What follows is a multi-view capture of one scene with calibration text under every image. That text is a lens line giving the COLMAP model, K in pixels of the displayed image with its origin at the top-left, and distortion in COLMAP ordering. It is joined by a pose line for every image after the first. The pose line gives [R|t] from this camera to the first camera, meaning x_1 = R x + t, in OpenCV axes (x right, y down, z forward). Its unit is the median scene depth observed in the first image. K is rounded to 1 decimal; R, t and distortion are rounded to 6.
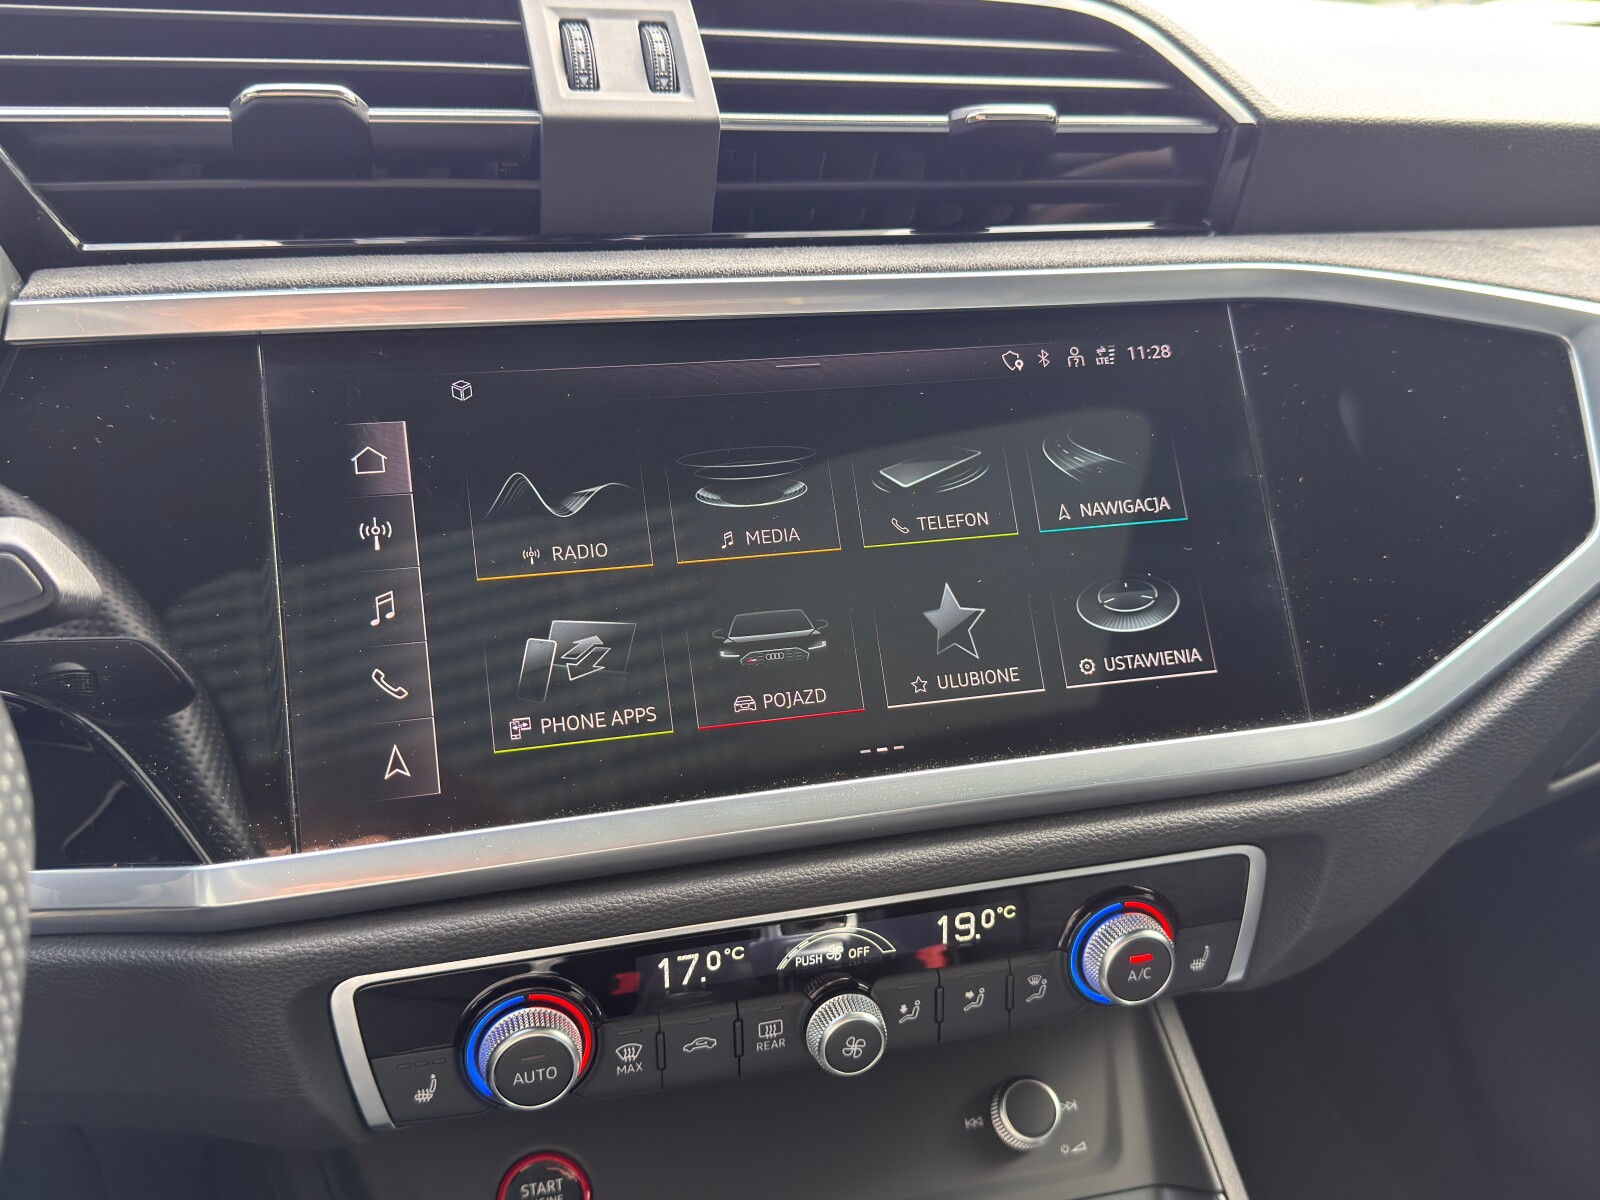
lens RADIAL K [[1521.2, 0, 801.2], [0, 1521.2, 593.2], [0, 0, 1]] dist [0.004946, 0.000000]
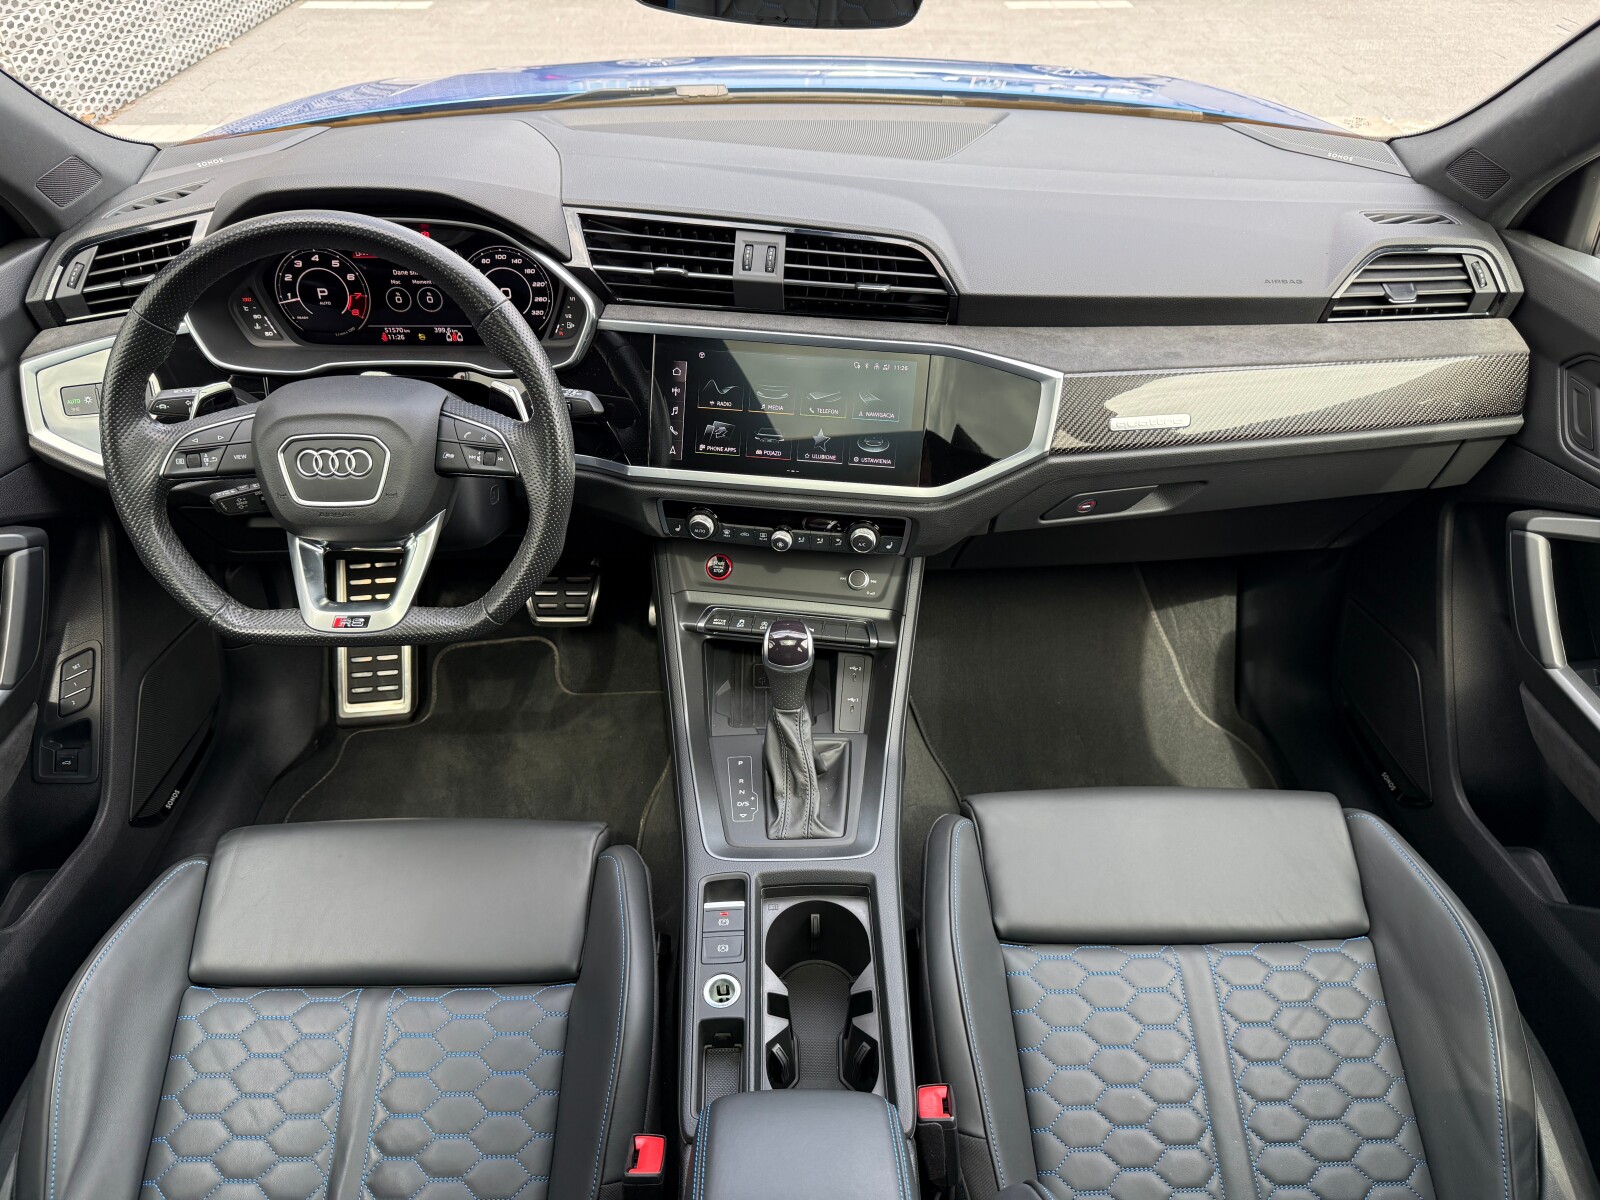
lens RADIAL K [[1133.5, 0, 798.2], [0, 1133.5, 611.1], [0, 0, 1]] dist [0.048208, -0.075298]
pose [[0.907438, 0.256251, -0.333005, 1.038807], [-0.127722, 0.923232, 0.362395, -0.566081], [0.400305, -0.286319, 0.870504, -1.463641]]
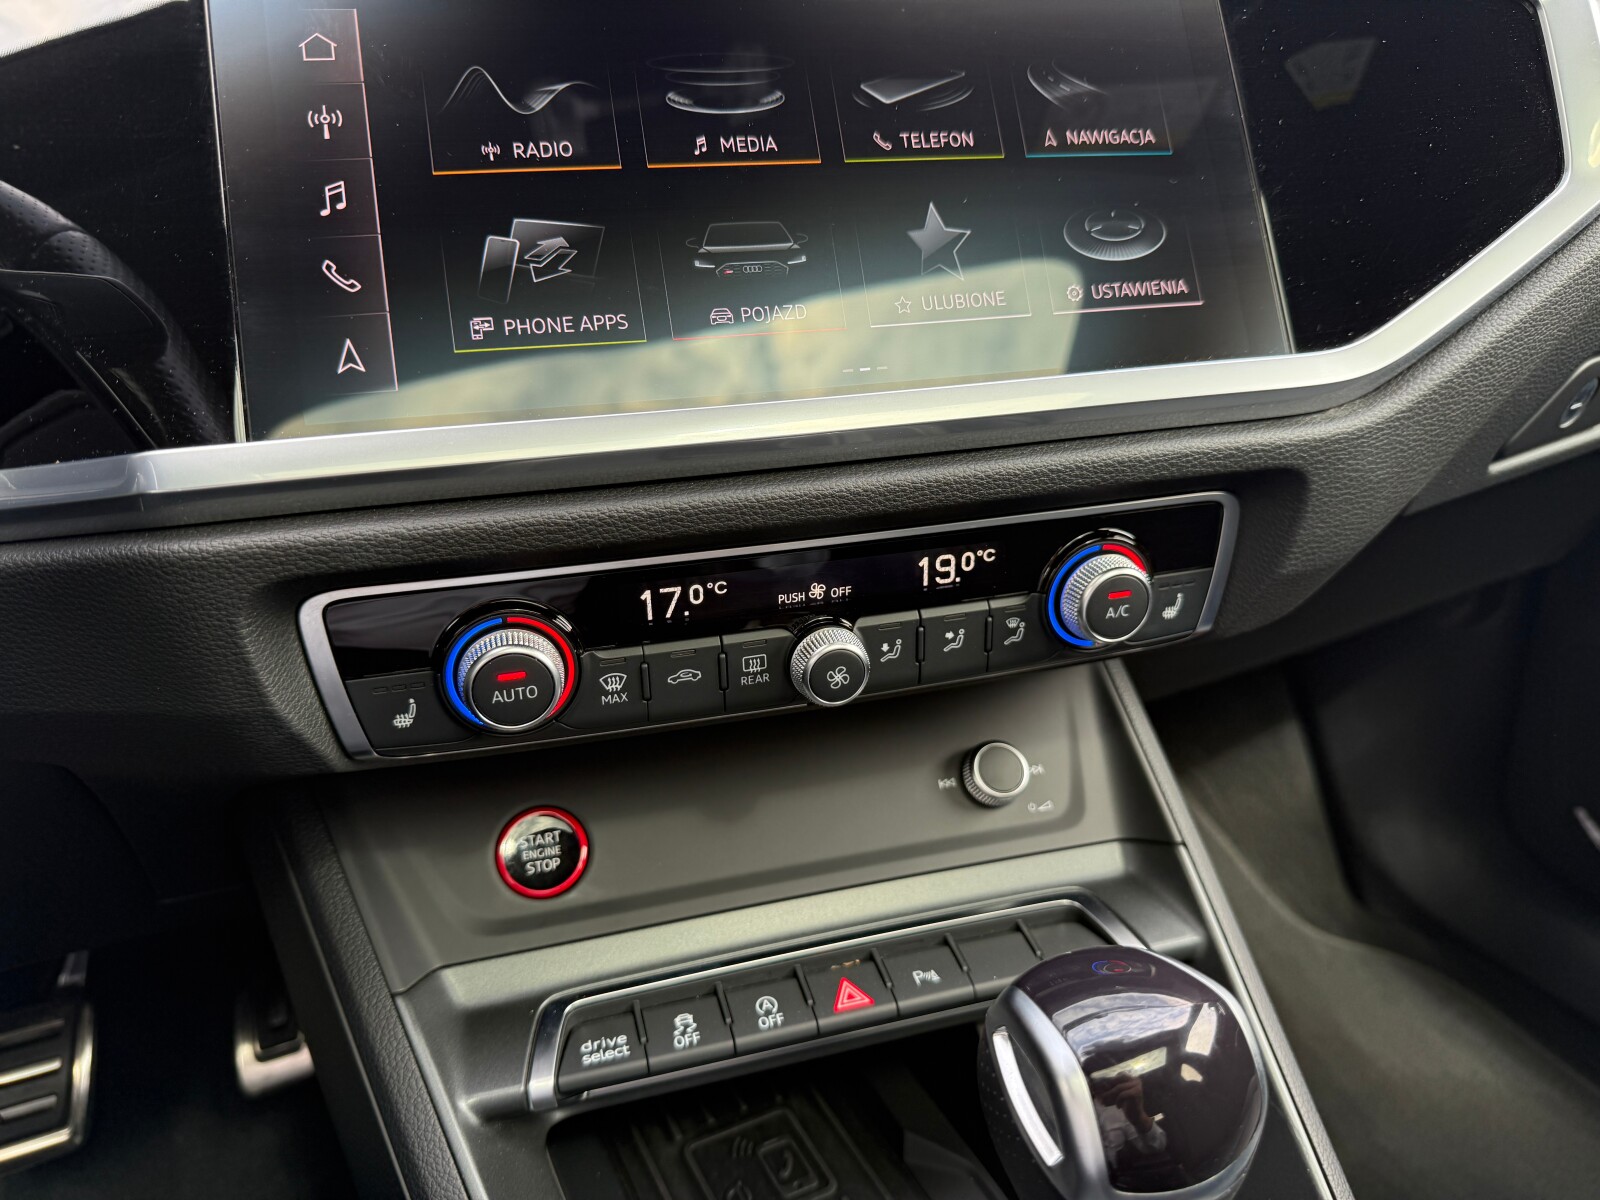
lens RADIAL K [[1133.5, 0, 788.5], [0, 1133.5, 610.6], [0, 0, 1]] dist [0.048208, -0.075298]
pose [[0.999947, -0.010322, -0.000018, 0.002869], [0.010287, 0.996416, 0.083955, 0.188414], [-0.000849, -0.083950, 0.996470, 0.251281]]
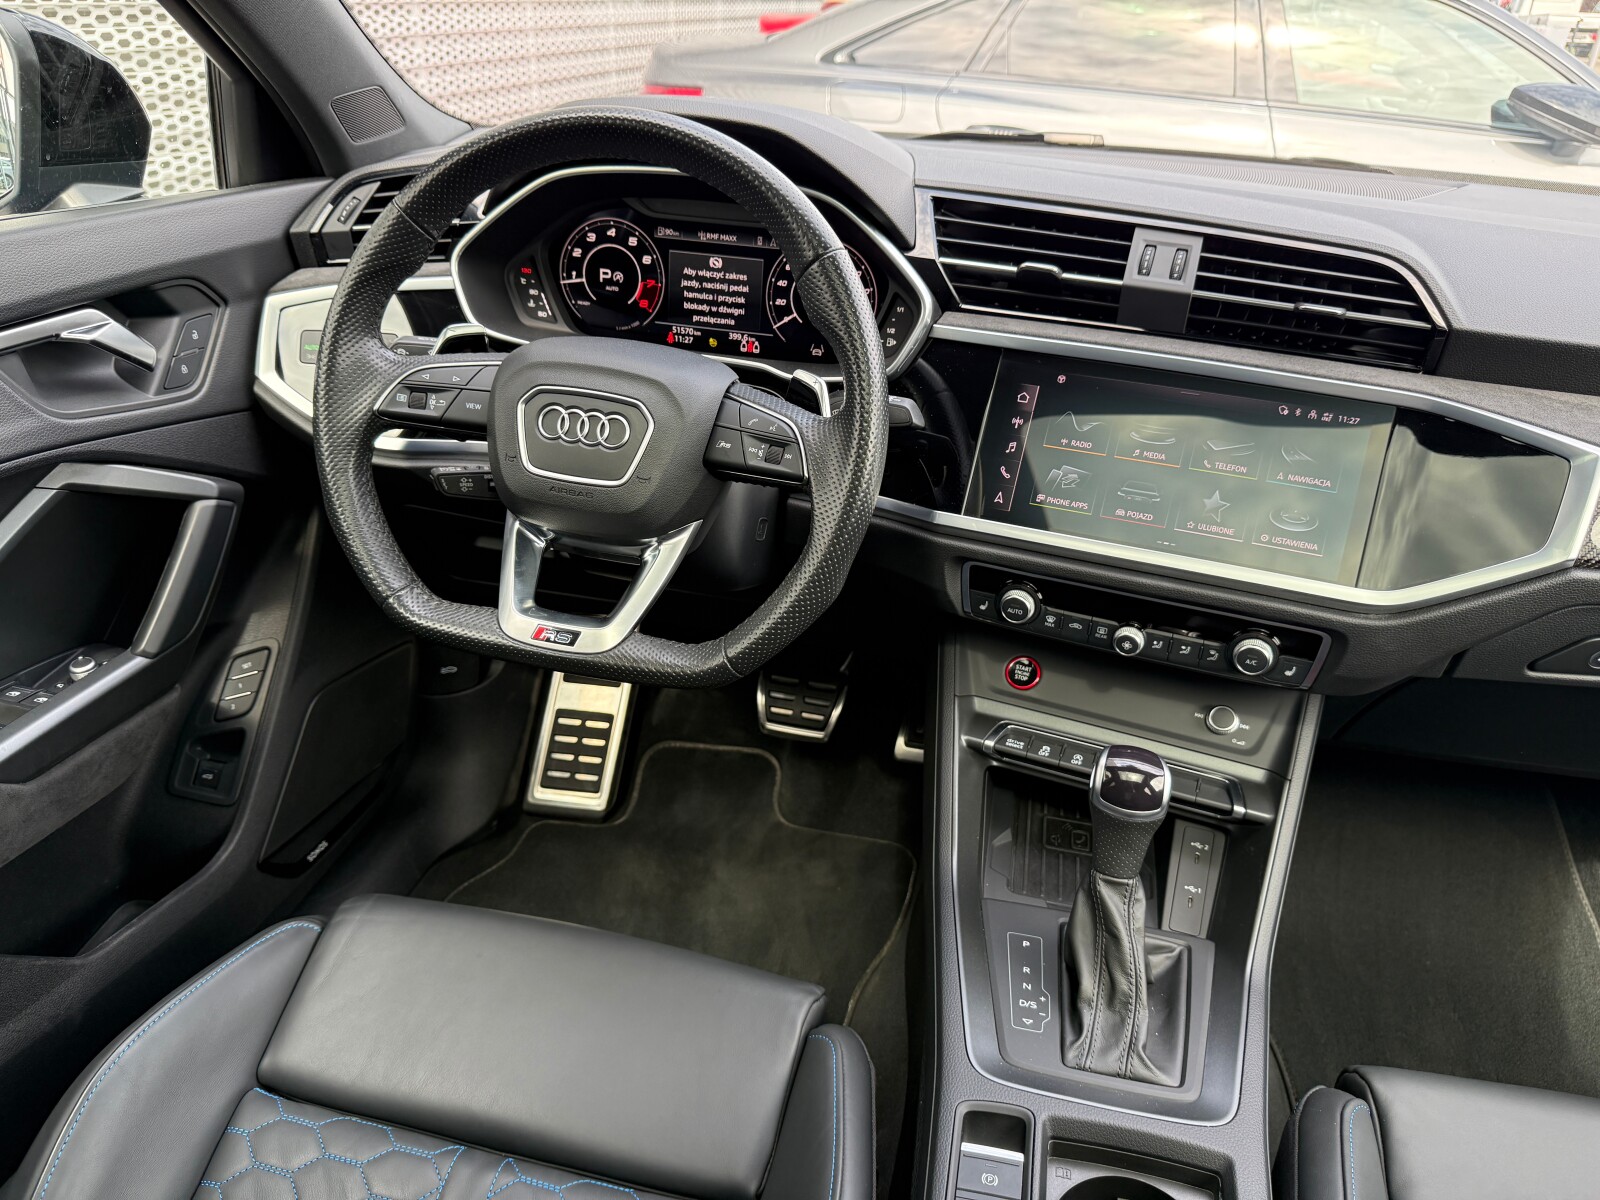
lens RADIAL K [[1133.5, 0, 800.6], [0, 1133.5, 601.4], [0, 0, 1]] dist [0.048208, -0.075298]
pose [[0.777021, 0.320866, -0.541556, 0.649592], [-0.230975, 0.945654, 0.228887, -0.107812], [0.585567, -0.052764, 0.808905, -0.985474]]
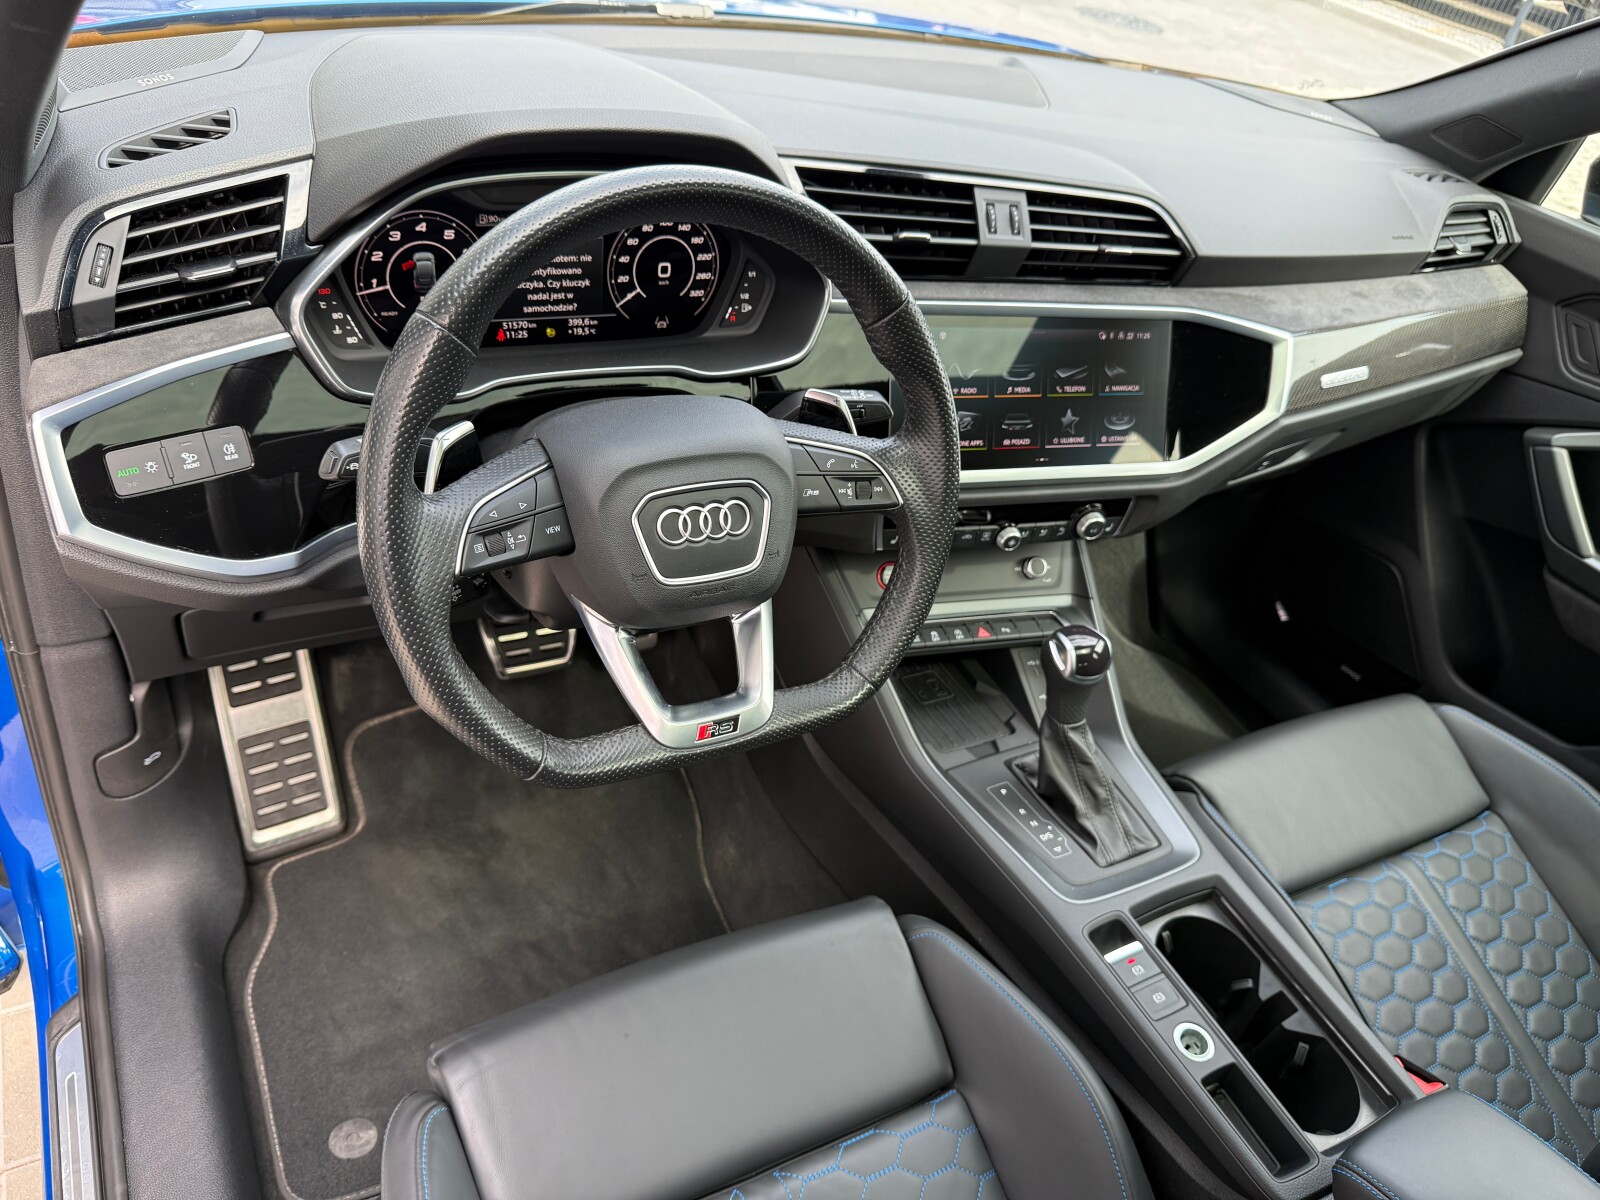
lens RADIAL K [[1133.5, 0, 789.1], [0, 1133.5, 612.4], [0, 0, 1]] dist [0.048208, -0.075298]
pose [[0.986463, 0.106963, 0.124296, -0.740748], [-0.144088, 0.927258, 0.345587, -0.353571], [-0.078289, -0.358818, 0.930118, -1.350211]]
